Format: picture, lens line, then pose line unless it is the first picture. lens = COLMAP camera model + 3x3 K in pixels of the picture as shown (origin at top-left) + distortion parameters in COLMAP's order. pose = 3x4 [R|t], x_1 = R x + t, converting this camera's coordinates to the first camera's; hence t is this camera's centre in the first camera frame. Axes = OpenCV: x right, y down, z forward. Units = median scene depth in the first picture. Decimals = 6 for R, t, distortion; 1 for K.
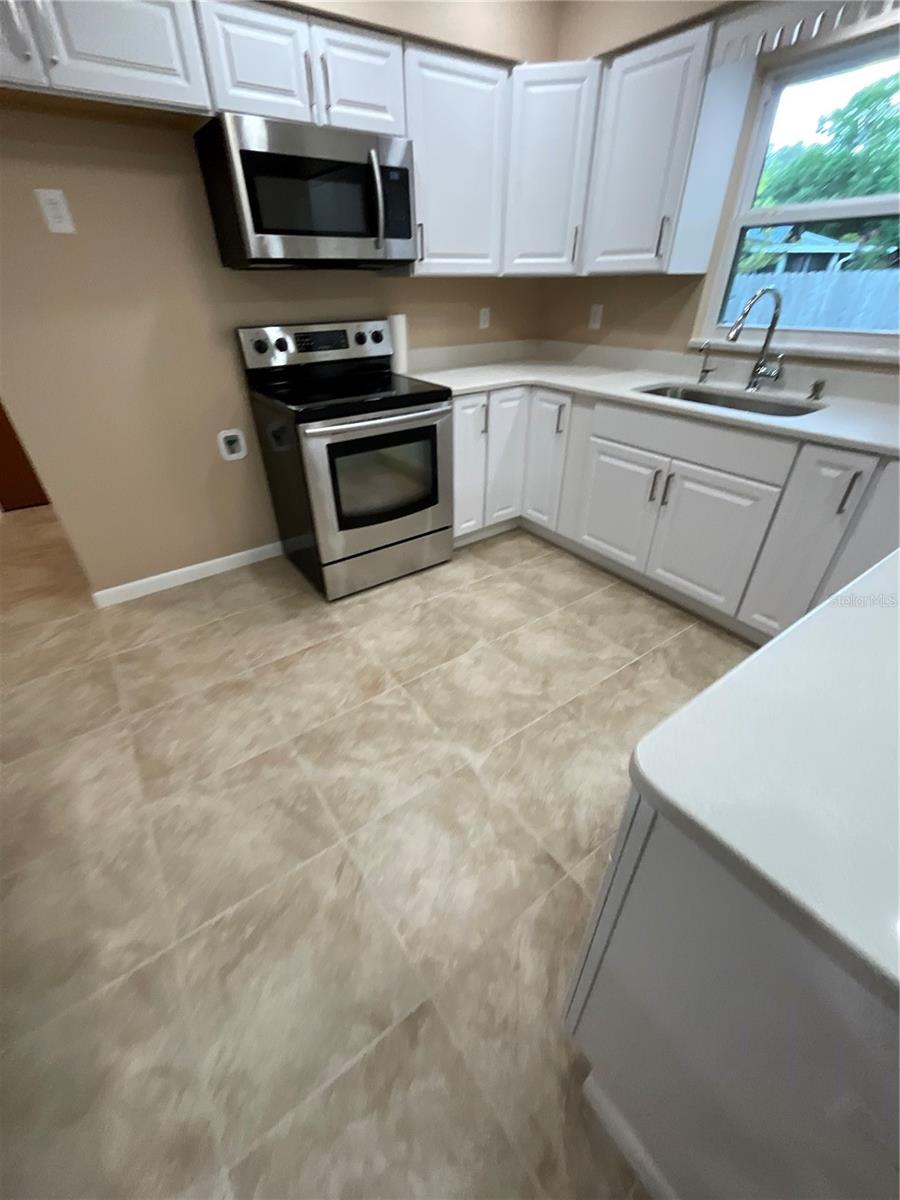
lens RADIAL K [[495.5, 0, 447.9], [0, 495.5, 596.3], [0, 0, 1]] dist [0.009647, 0.000231]
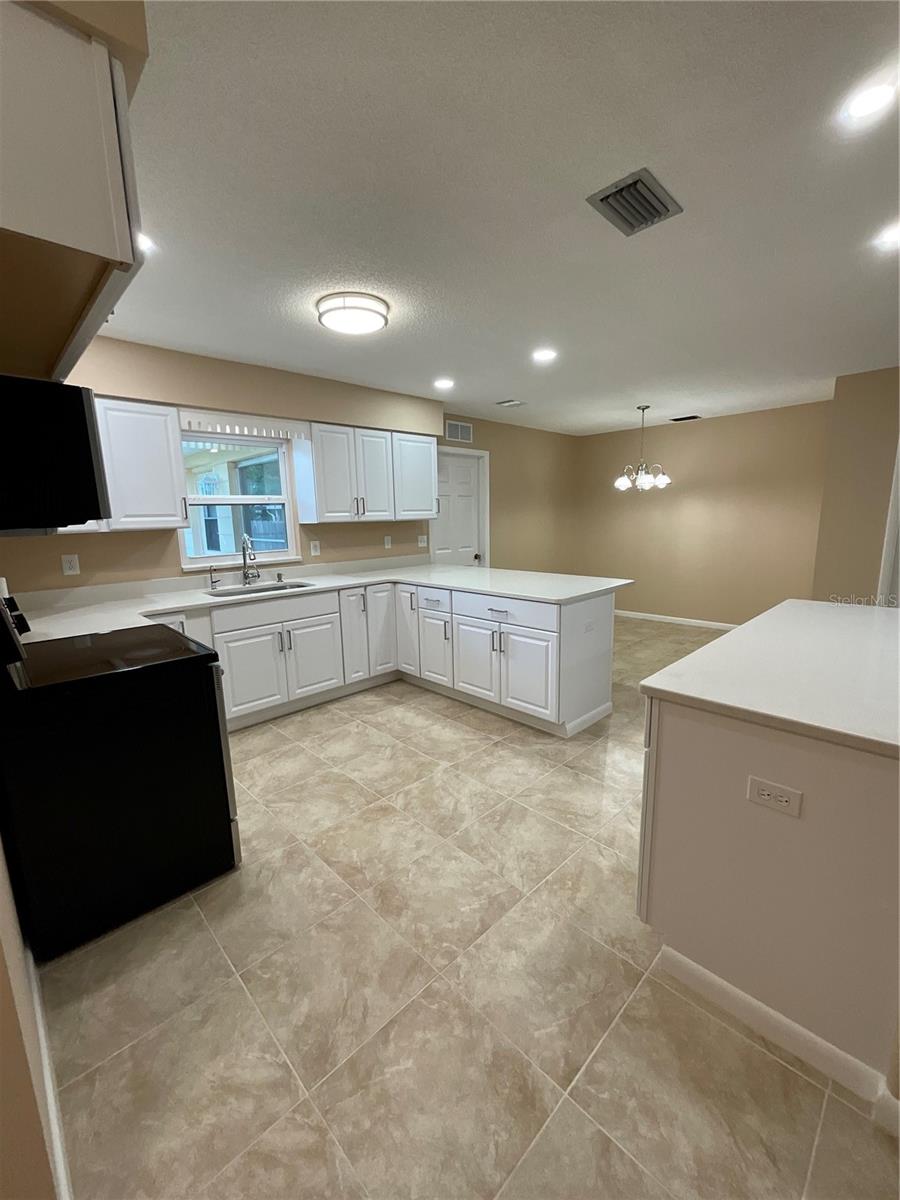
lens RADIAL K [[488.3, 0, 449.6], [0, 488.3, 601.6], [0, 0, 1]] dist [-0.000985, -0.000525]
pose [[-0.149761, -0.161377, 0.975464, -1.152346], [0.556274, 0.801878, 0.218063, -0.368943], [-0.817393, 0.575282, -0.030320, 0.549656]]
